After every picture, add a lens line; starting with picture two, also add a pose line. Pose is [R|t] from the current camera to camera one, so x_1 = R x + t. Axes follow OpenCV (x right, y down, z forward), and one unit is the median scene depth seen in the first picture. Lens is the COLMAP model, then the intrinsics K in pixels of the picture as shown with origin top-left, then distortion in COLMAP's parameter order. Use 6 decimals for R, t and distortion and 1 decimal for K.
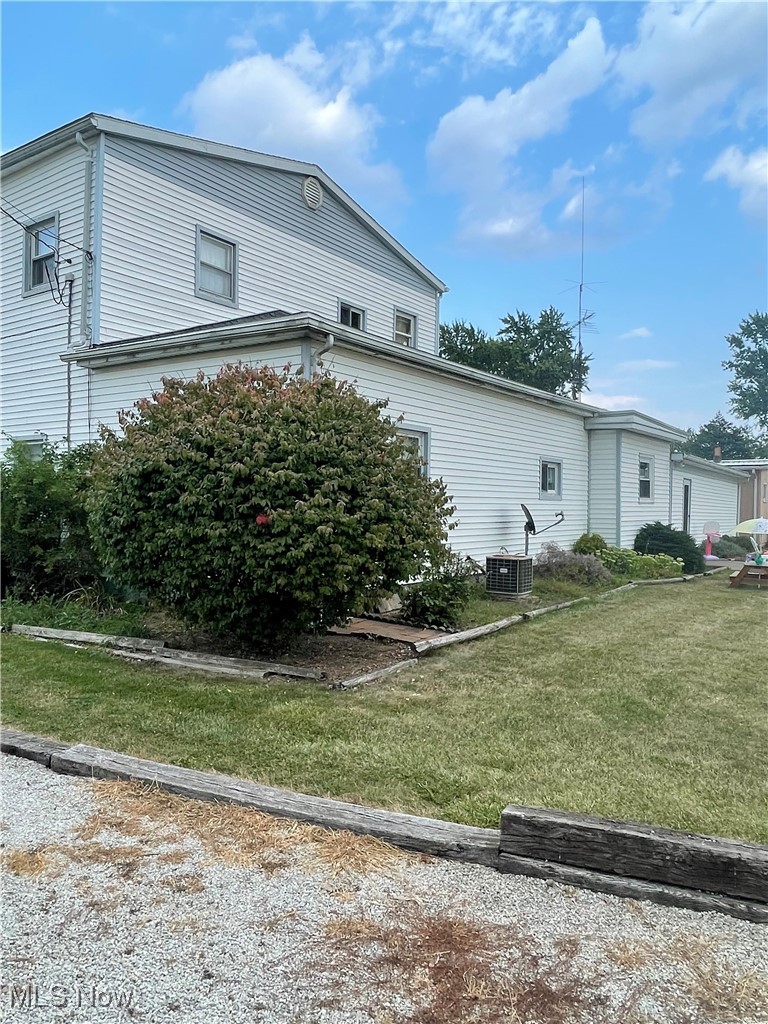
lens RADIAL K [[761.6, 0, 381.5], [0, 761.6, 511.9], [0, 0, 1]] dist [0.048563, 0.000079]
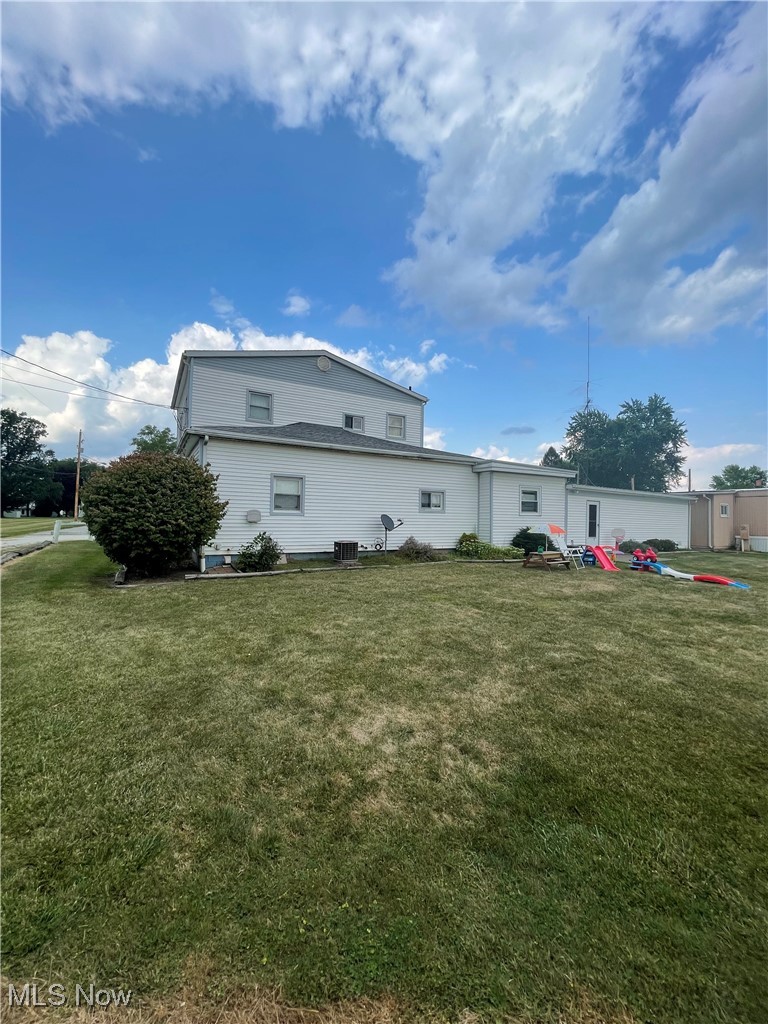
lens RADIAL K [[409.3, 0, 381.9], [0, 409.3, 510.3], [0, 0, 1]] dist [-0.004399, -0.000657]
pose [[0.905127, -0.006826, -0.425086, 0.465483], [-0.007366, 0.999469, -0.031735, 0.008097], [0.425077, 0.031855, 0.904597, 0.083880]]
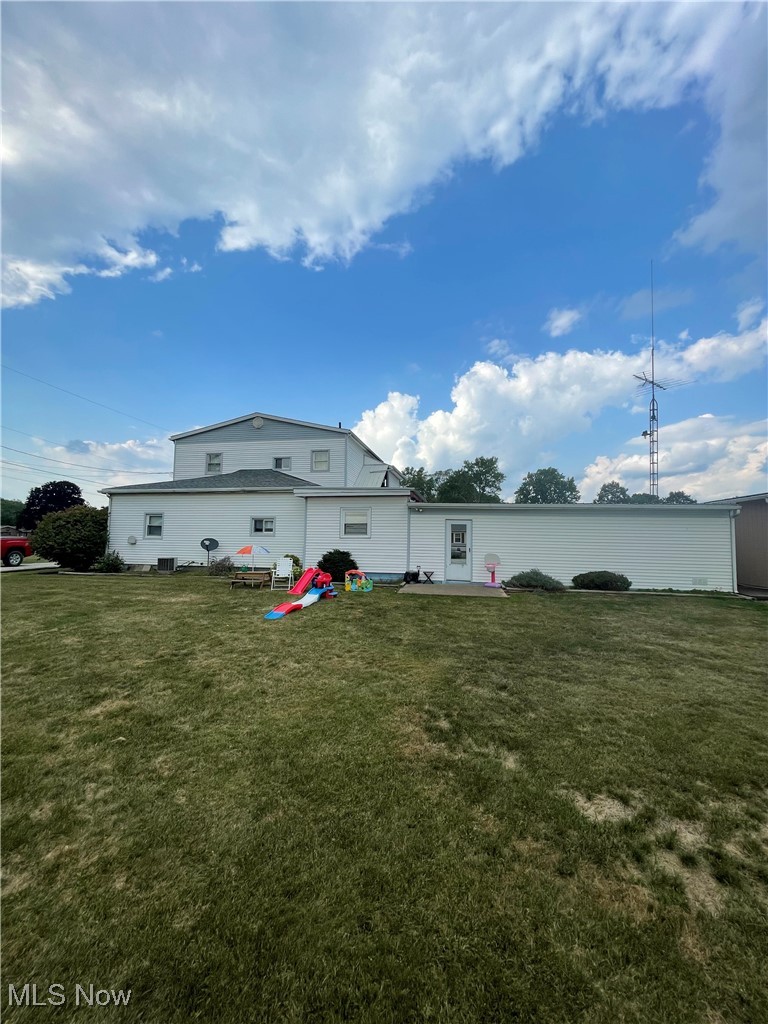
lens RADIAL K [[409.3, 0, 384.3], [0, 409.3, 513.2], [0, 0, 1]] dist [-0.004399, -0.000657]
pose [[0.416968, -0.068592, -0.906329, 1.223584], [-0.014836, 0.996502, -0.082242, 0.006343], [0.908800, 0.047739, 0.414492, 0.747422]]
